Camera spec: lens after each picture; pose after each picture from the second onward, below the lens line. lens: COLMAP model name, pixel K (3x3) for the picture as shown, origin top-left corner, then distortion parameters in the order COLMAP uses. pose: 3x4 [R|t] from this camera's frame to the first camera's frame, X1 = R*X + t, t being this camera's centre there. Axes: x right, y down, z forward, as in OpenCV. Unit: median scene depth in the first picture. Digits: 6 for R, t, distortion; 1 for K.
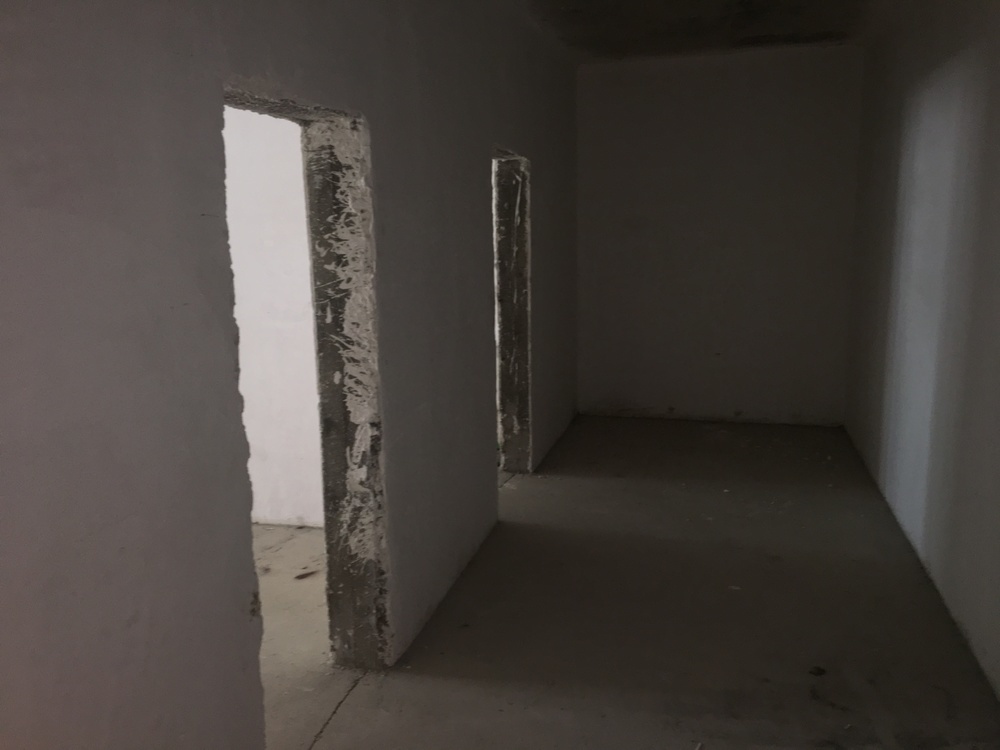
lens RADIAL K [[862.6, 0, 500.5], [0, 862.6, 374.7], [0, 0, 1]] dist [0.059601, -0.073384]
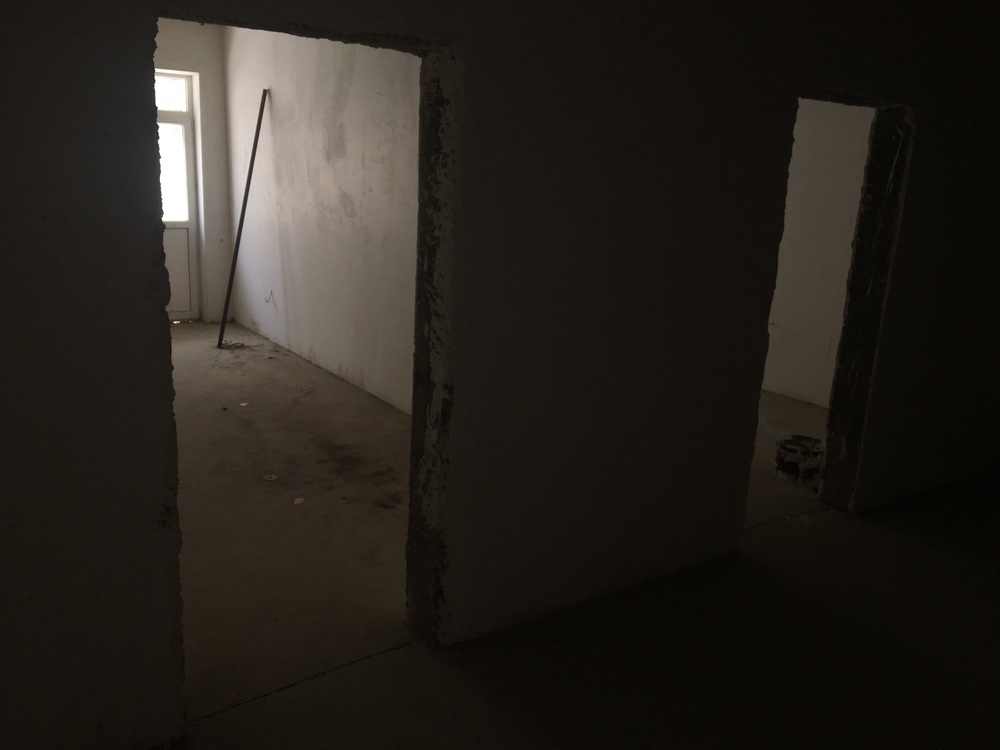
lens RADIAL K [[862.6, 0, 496.7], [0, 862.6, 379.8], [0, 0, 1]] dist [0.059601, -0.073384]
pose [[0.749608, 0.208104, -0.628316, 0.469469], [-0.178753, 0.977663, 0.110552, -0.061176], [0.637288, 0.029443, 0.770063, 0.323855]]
